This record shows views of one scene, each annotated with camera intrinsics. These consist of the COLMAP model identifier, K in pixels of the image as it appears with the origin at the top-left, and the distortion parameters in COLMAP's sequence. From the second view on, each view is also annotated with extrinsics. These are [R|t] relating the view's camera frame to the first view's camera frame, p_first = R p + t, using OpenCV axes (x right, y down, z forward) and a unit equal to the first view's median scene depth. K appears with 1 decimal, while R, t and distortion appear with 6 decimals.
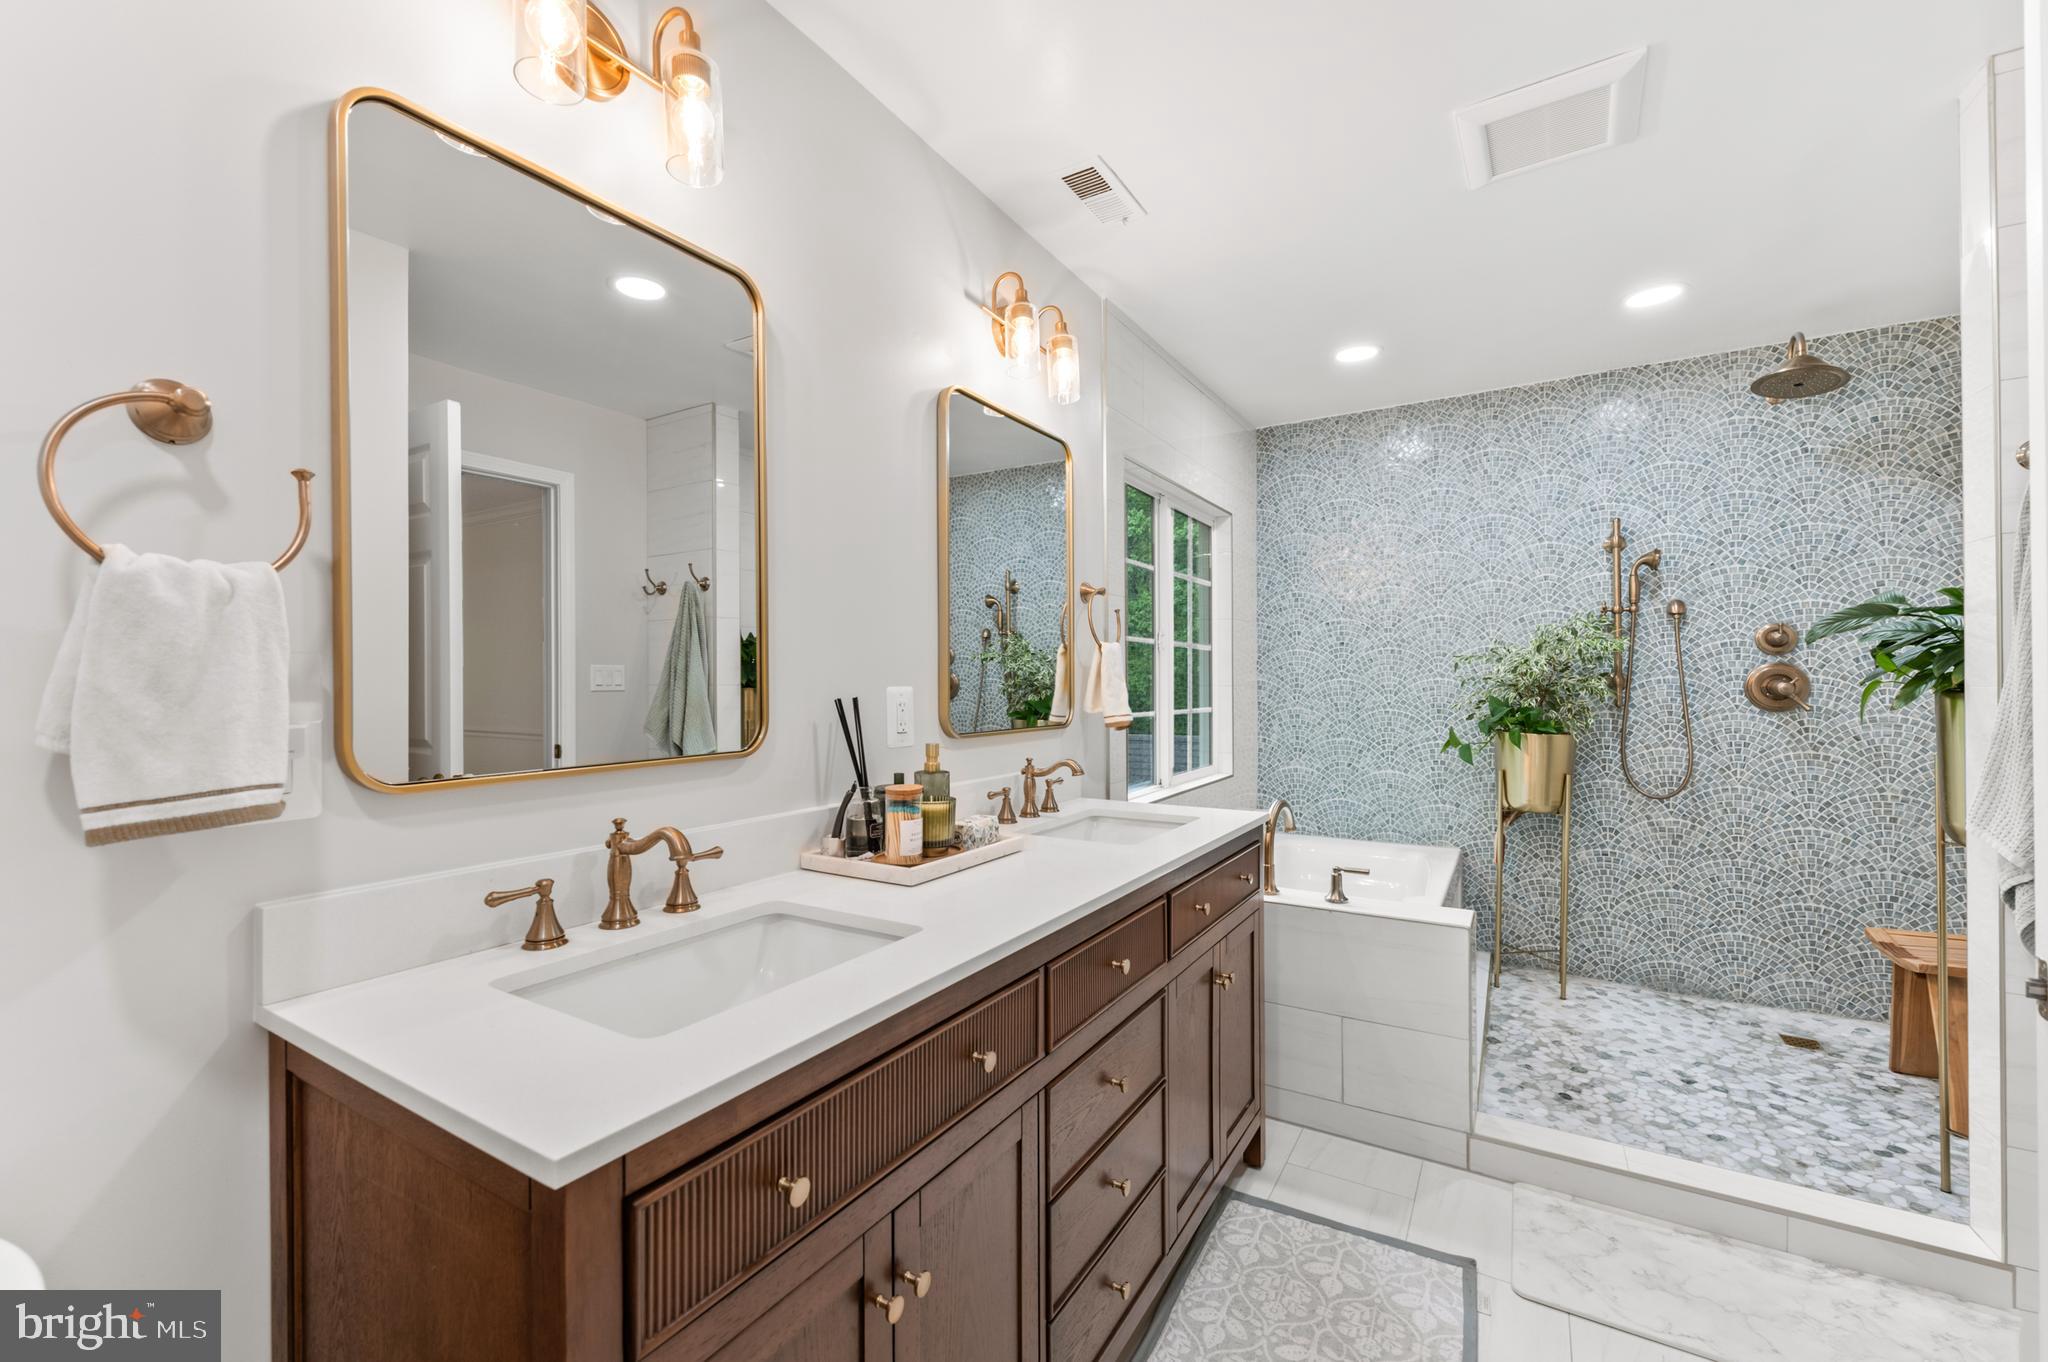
lens RADIAL K [[830.1, 0, 1010.3], [0, 830.1, 676.3], [0, 0, 1]] dist [-0.000256, -0.000091]
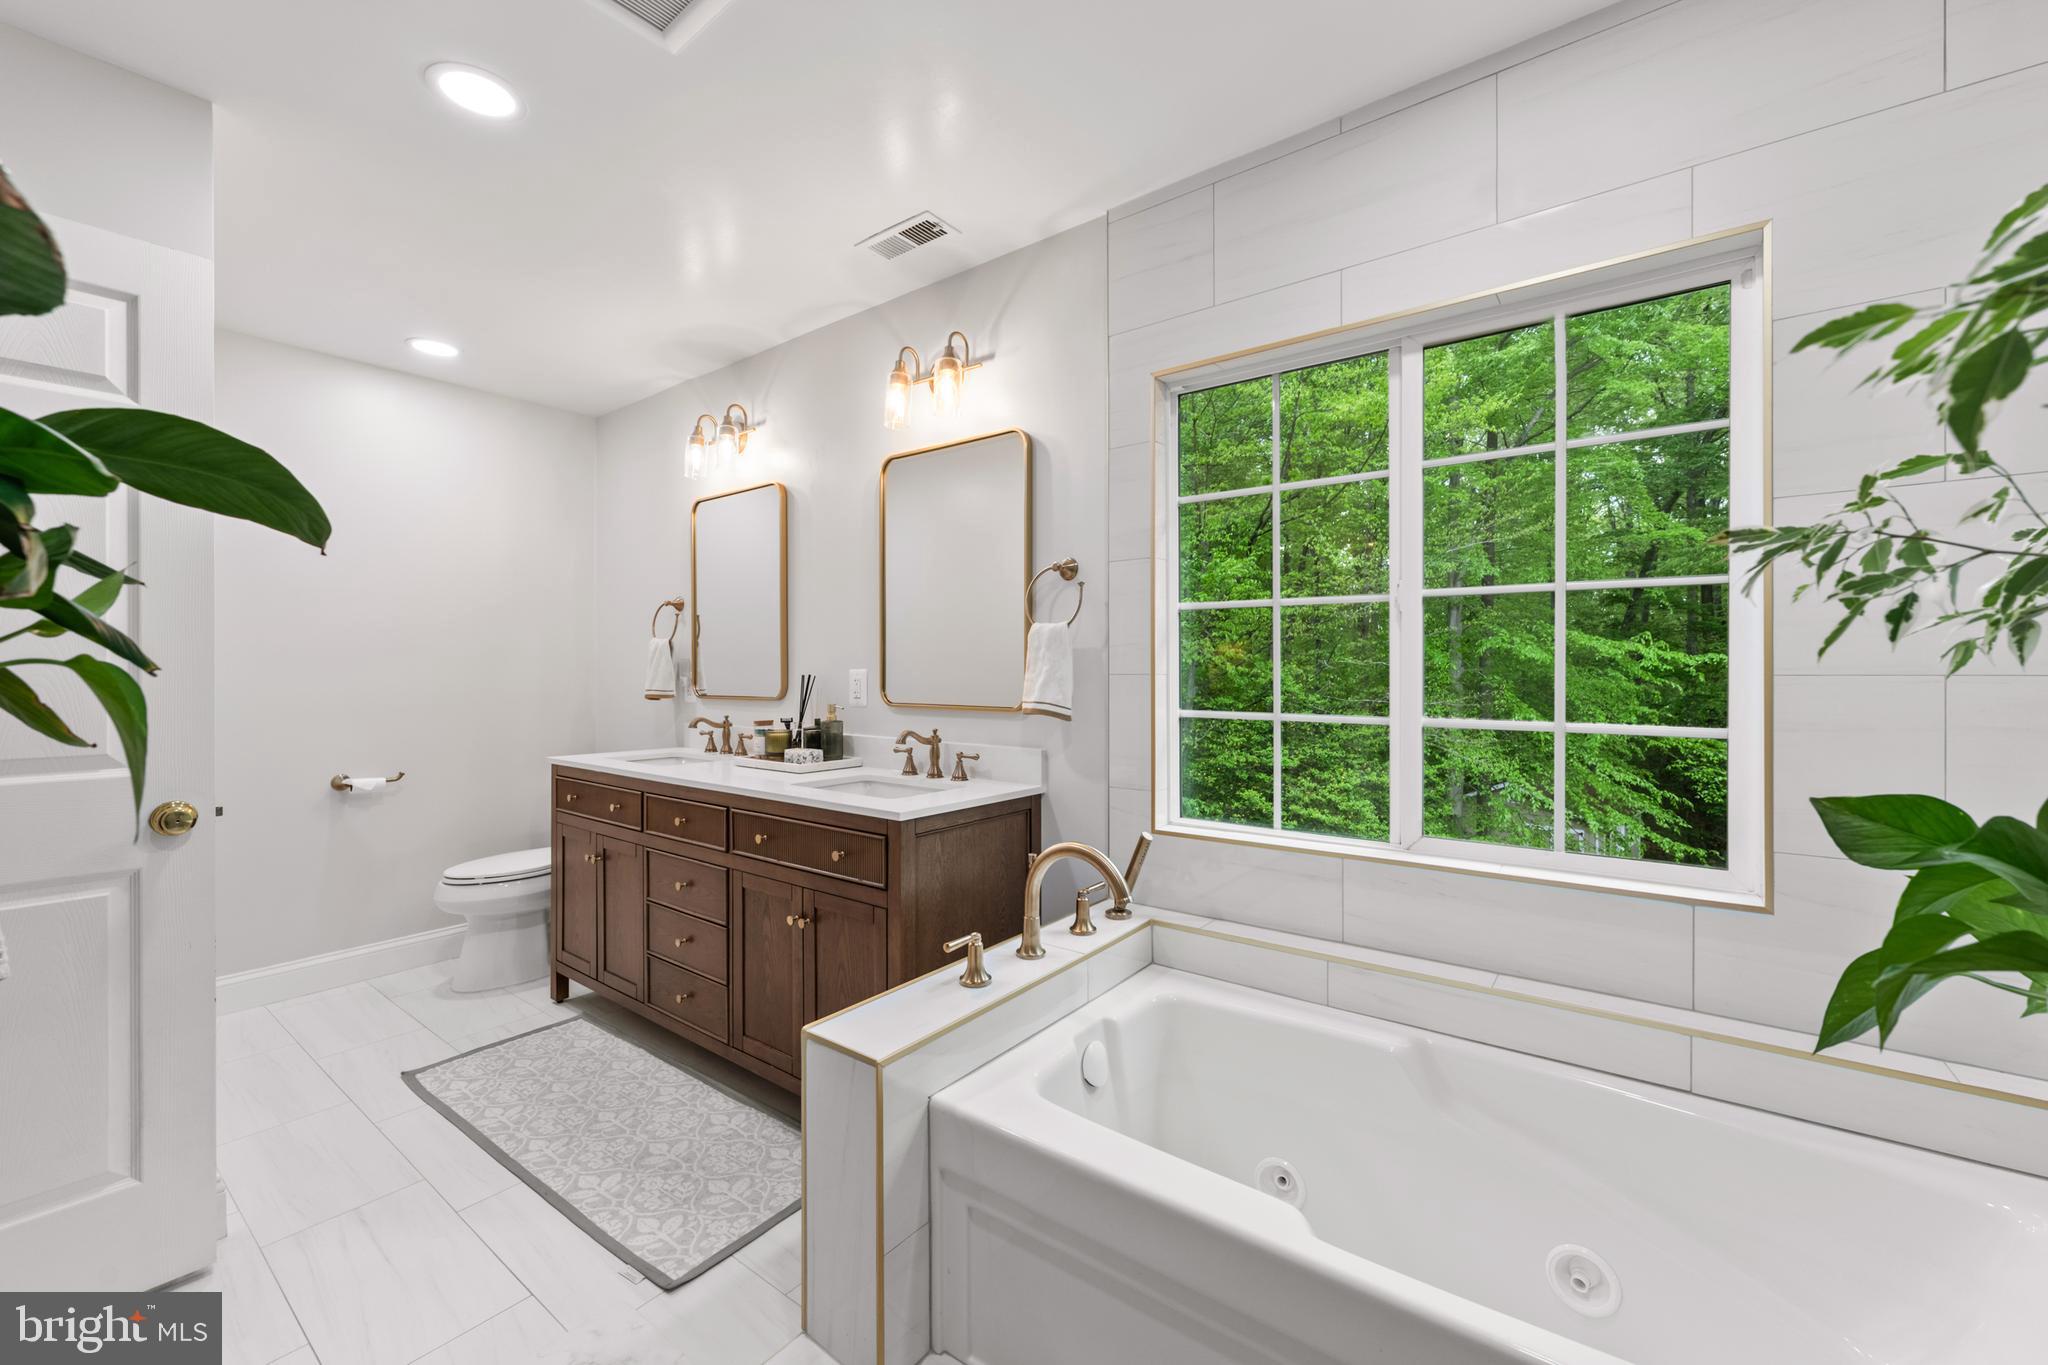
lens RADIAL K [[816.0, 0, 1022.1], [0, 816.0, 673.5], [0, 0, 1]] dist [-0.000217, -0.000121]
pose [[-0.091720, 0.003612, -0.995778, 1.223588], [0.004478, 0.999985, 0.003215, 0.014498], [0.995775, -0.004164, -0.091735, 1.265492]]
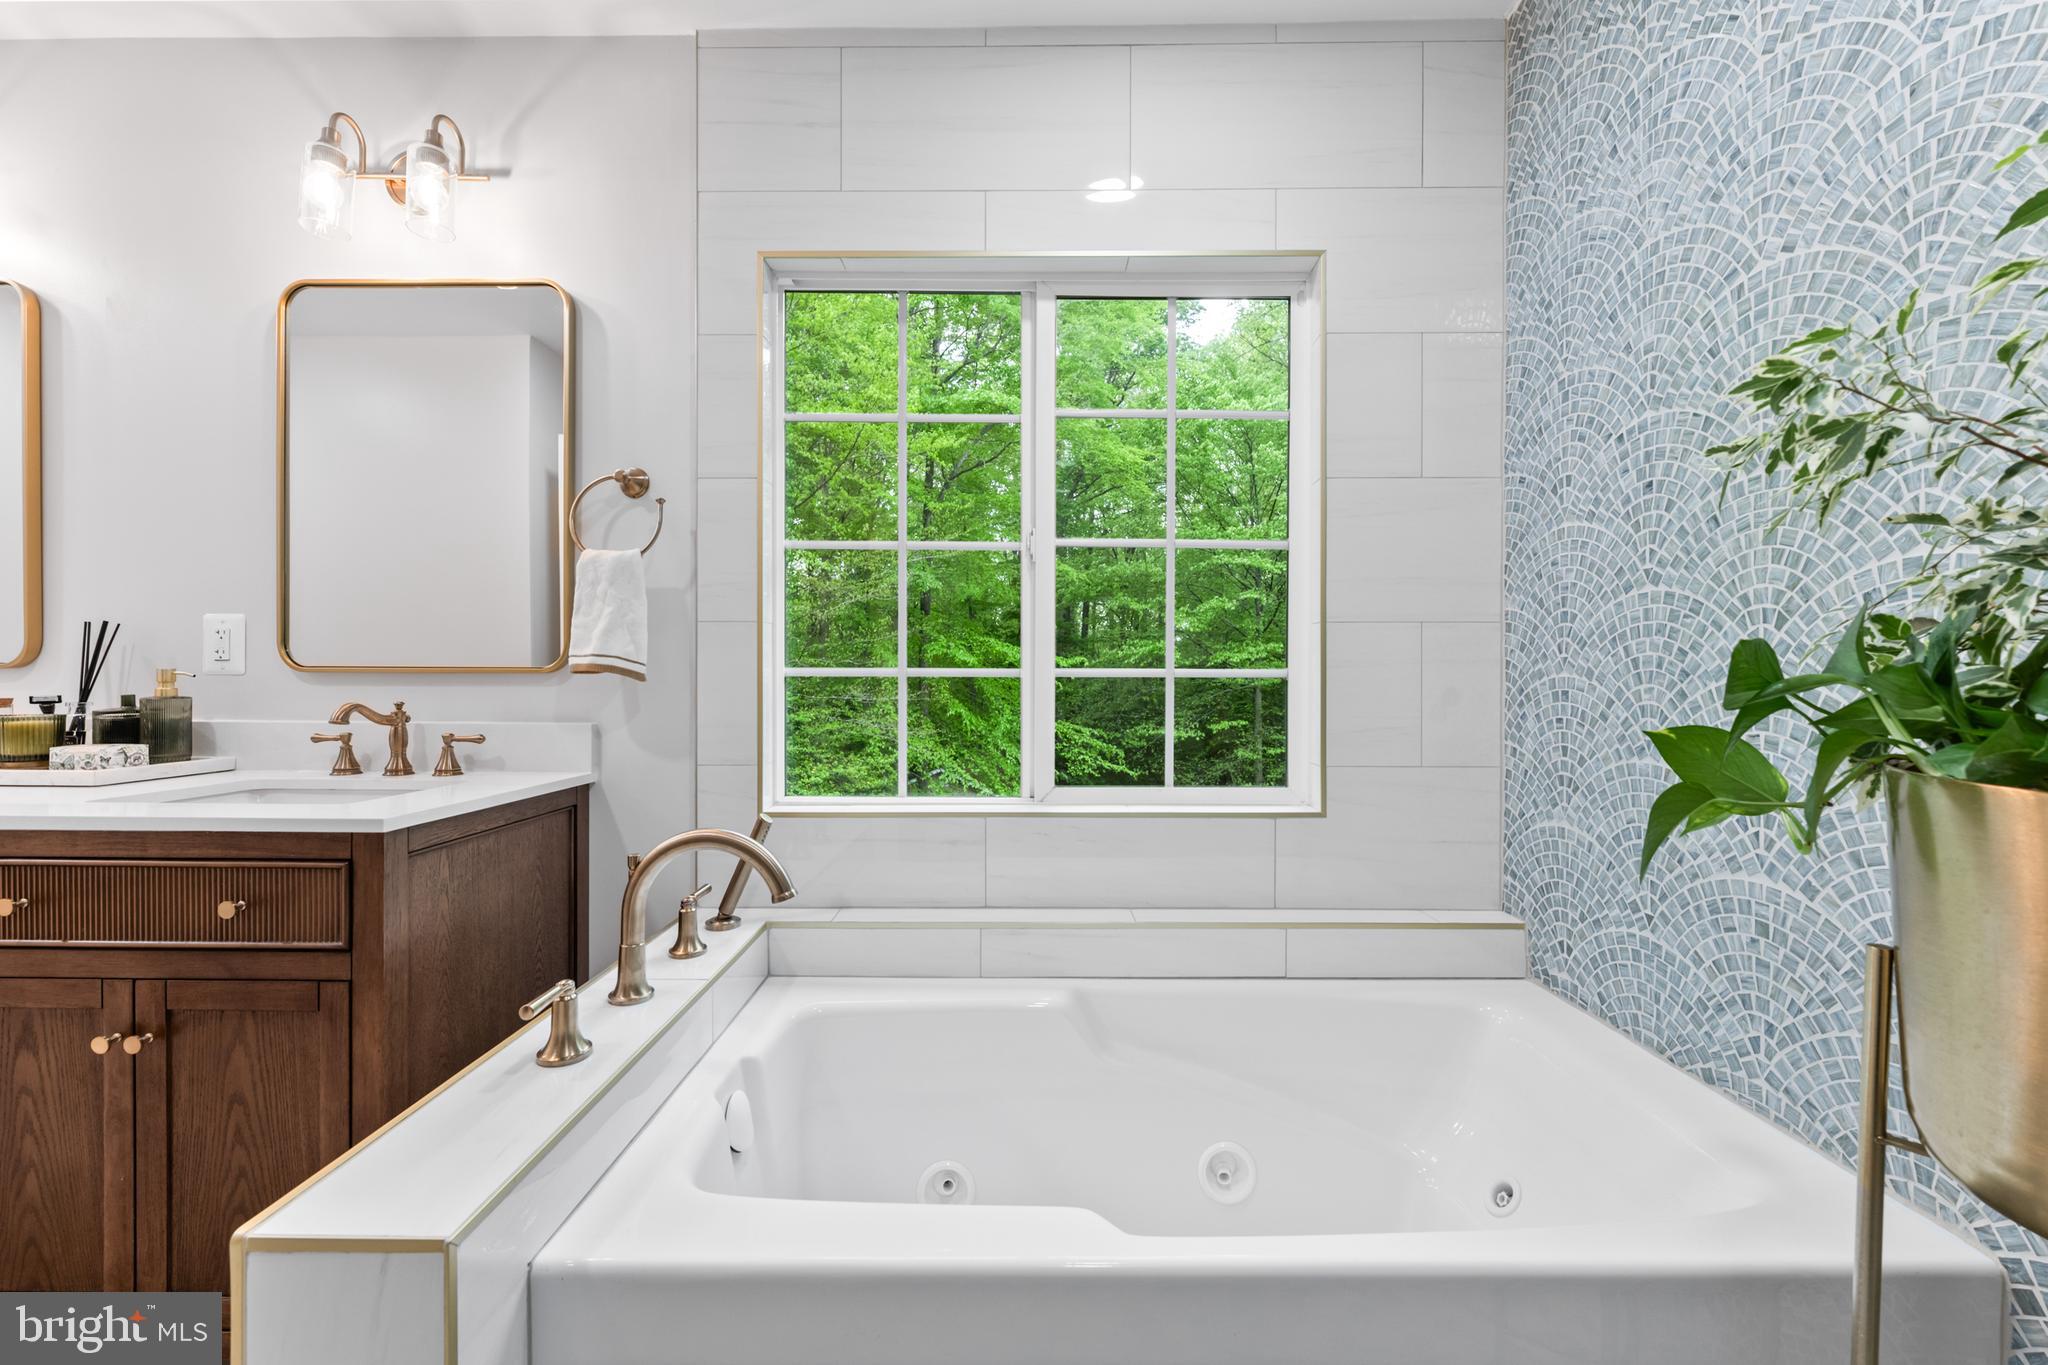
lens RADIAL K [[816.0, 0, 1022.1], [0, 816.0, 673.5], [0, 0, 1]] dist [-0.000217, -0.000121]
pose [[0.524862, 0.001642, -0.851186, 1.037886], [0.000281, 0.999998, 0.002103, 0.071017], [0.851187, -0.001343, 0.524860, 1.125528]]
